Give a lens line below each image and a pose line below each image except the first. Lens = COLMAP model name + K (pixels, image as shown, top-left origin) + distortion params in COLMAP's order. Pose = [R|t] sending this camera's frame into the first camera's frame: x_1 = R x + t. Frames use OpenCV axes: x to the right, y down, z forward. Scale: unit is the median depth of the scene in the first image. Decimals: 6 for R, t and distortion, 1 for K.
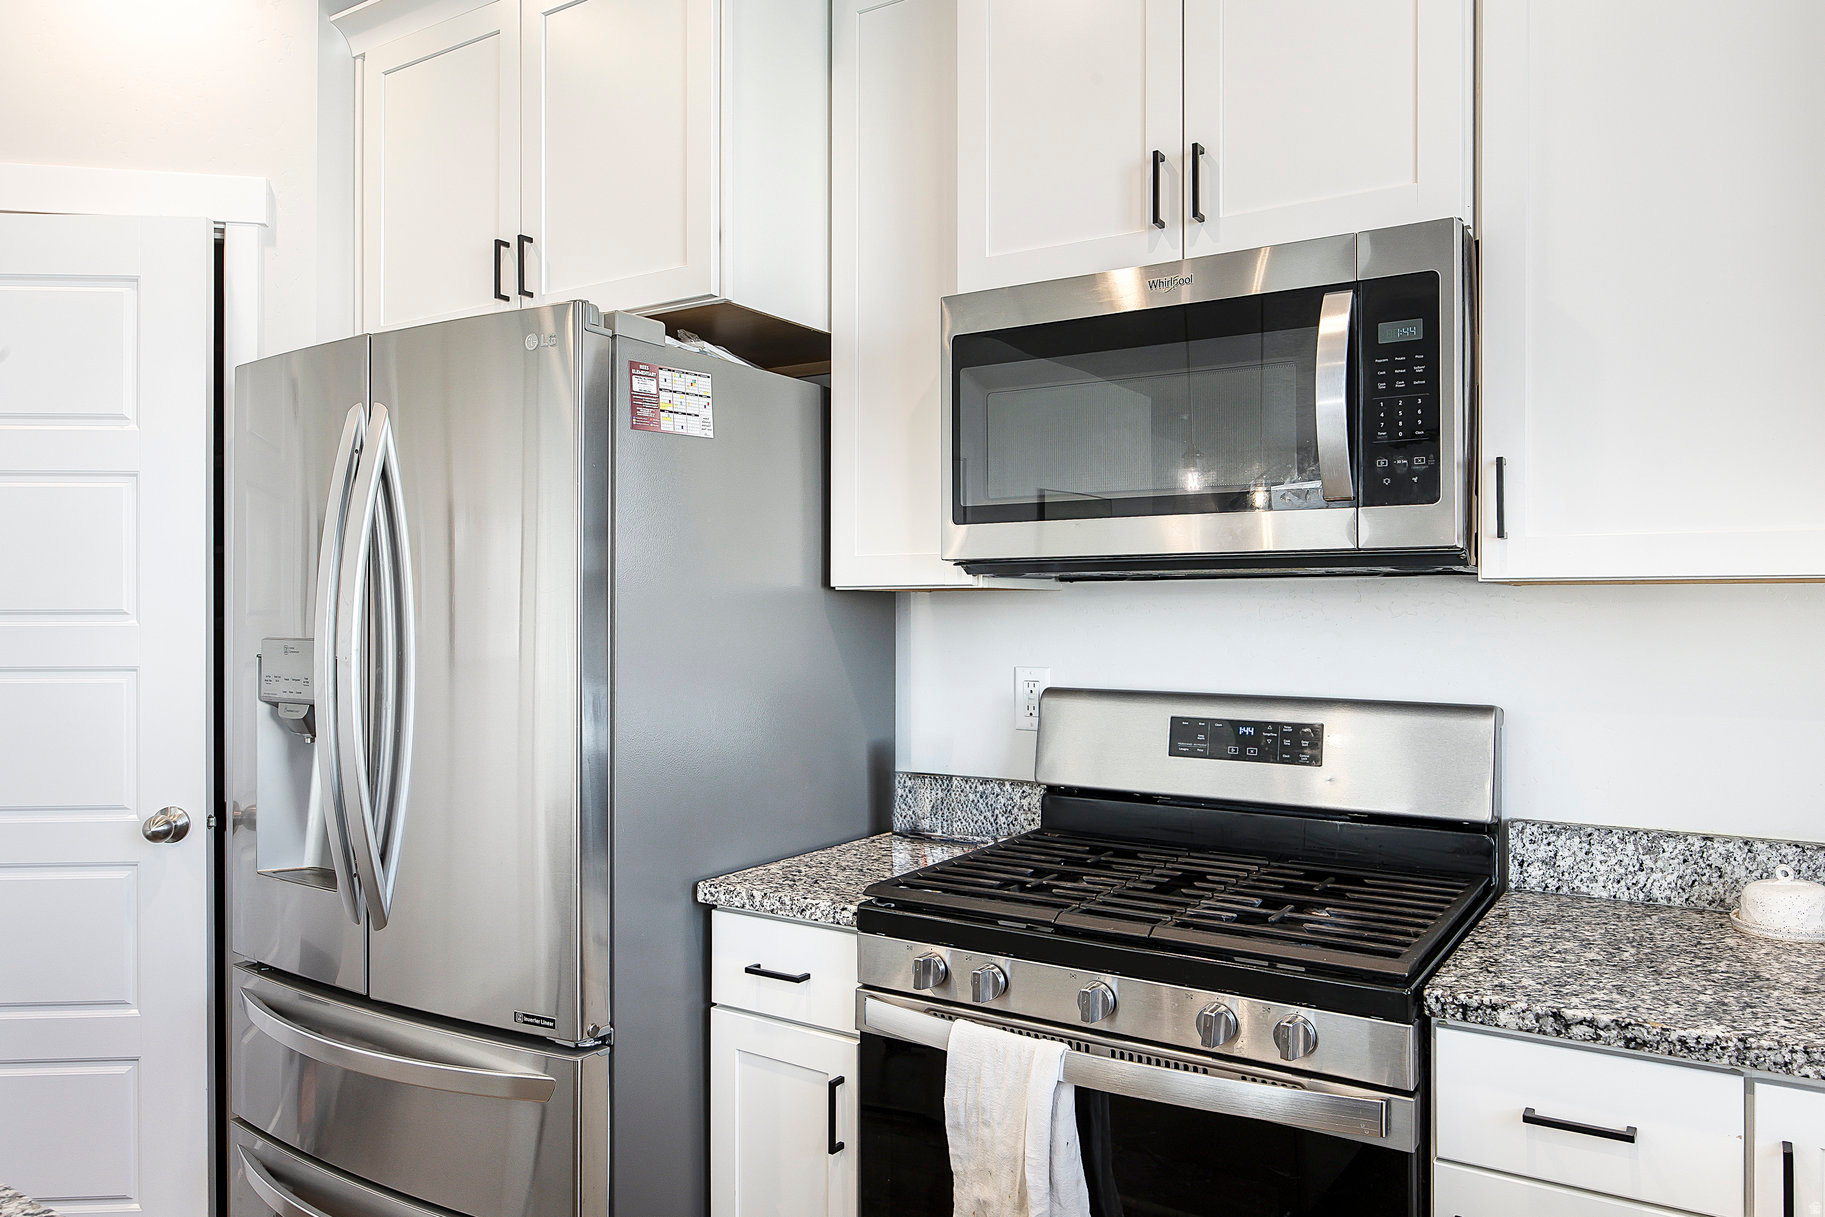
lens RADIAL K [[1299.5, 0, 912.5], [0, 1299.5, 608.5], [0, 0, 1]] dist [0.001904, 0.002794]
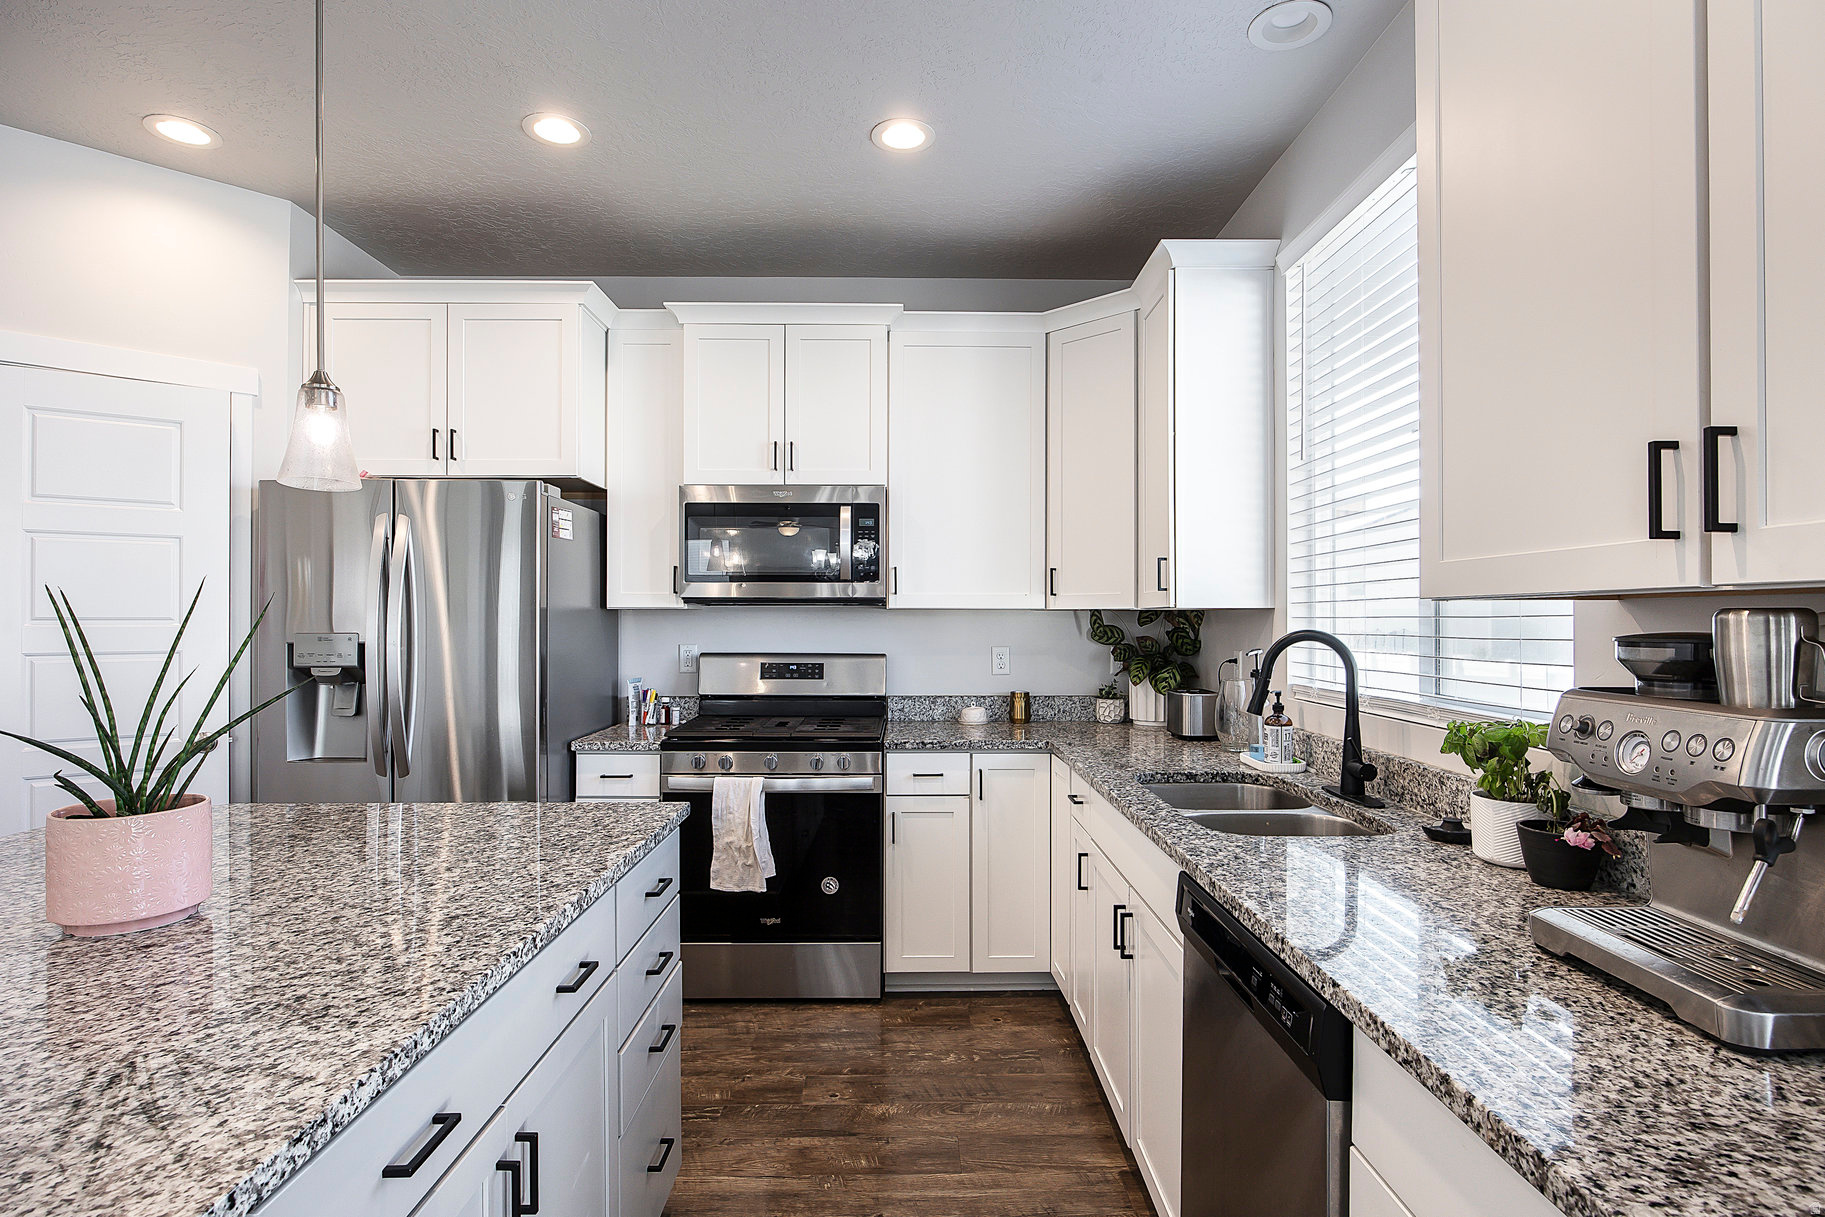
lens RADIAL K [[910.0, 0, 926.2], [0, 910.0, 618.6], [0, 0, 1]] dist [-0.012020, -0.000308]
pose [[0.831619, 0.002271, 0.555342, -0.551595], [-0.002401, 0.999997, -0.000493, 0.001208], [-0.555341, -0.000924, 0.831622, -0.651829]]
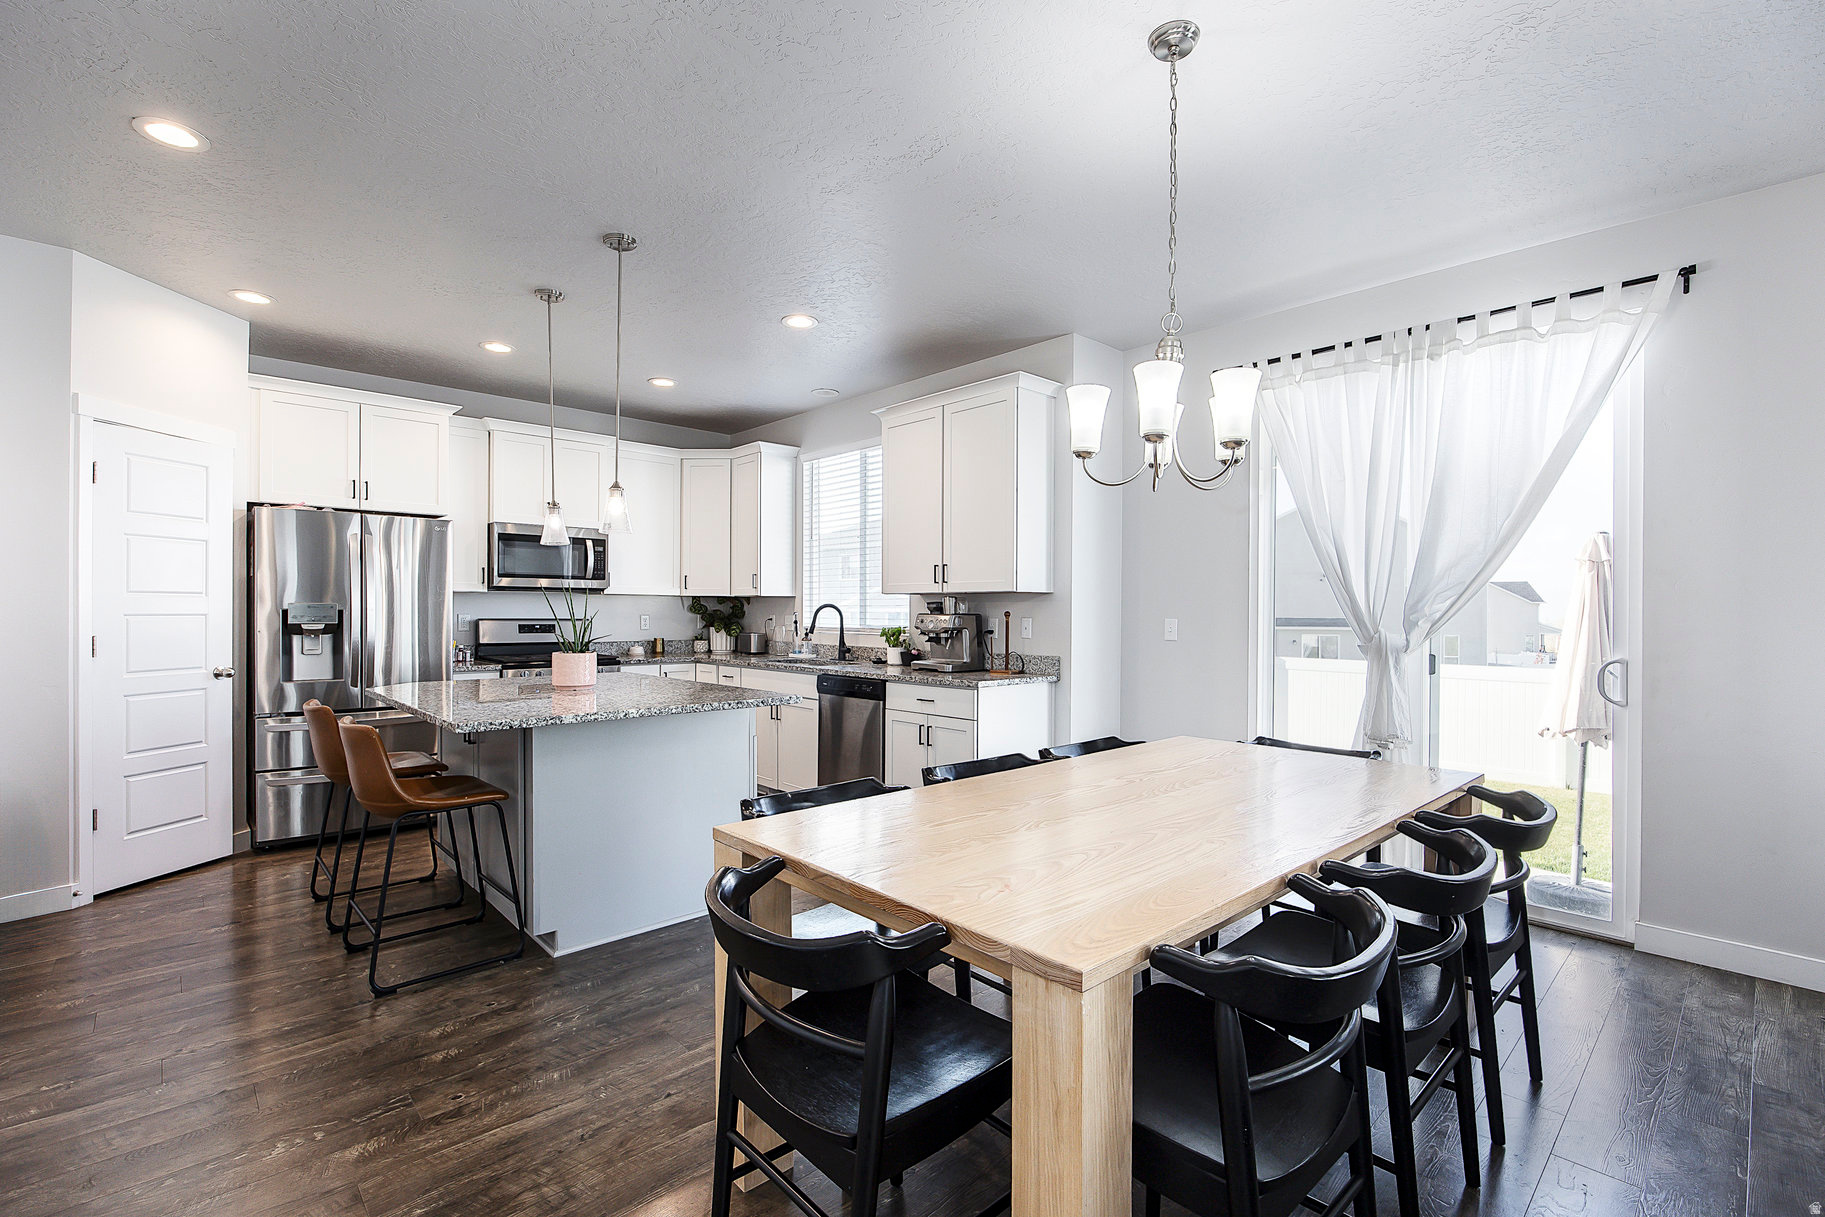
lens RADIAL K [[805.7, 0, 921.0], [0, 805.7, 606.9], [0, 0, 1]] dist [-0.019185, 0.000324]
pose [[0.234295, 0.006064, 0.972147, -2.275069], [-0.005666, 0.999972, -0.004872, 0.037236], [-0.972149, -0.004367, 0.234323, -0.980774]]
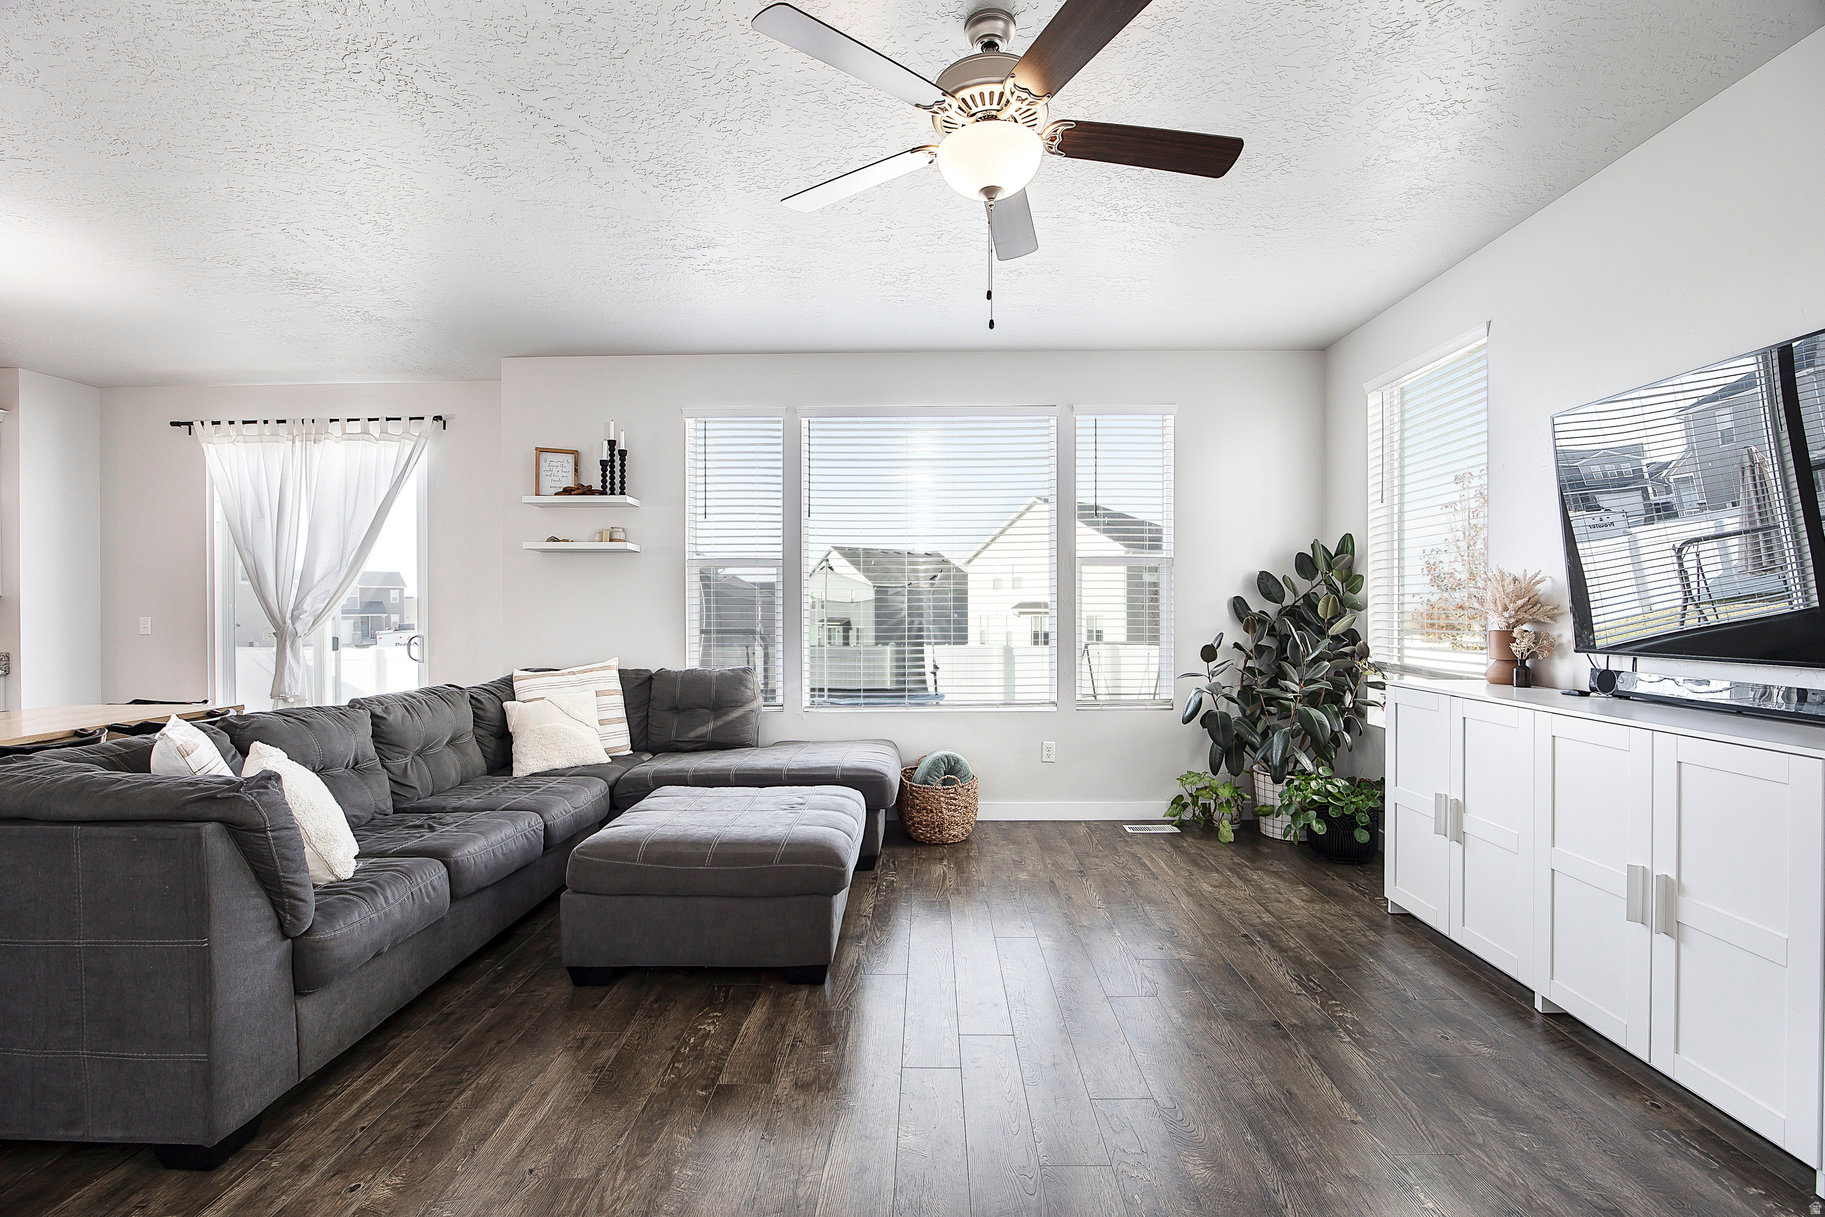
lens RADIAL K [[778.5, 0, 911.0], [0, 778.5, 603.4], [0, 0, 1]] dist [-0.018536, 0.000117]
pose [[-0.529500, 0.007197, 0.848279, -3.556578], [0.004131, 0.999974, -0.005905, 0.037140], [-0.848300, 0.000378, -0.529516, -2.003081]]
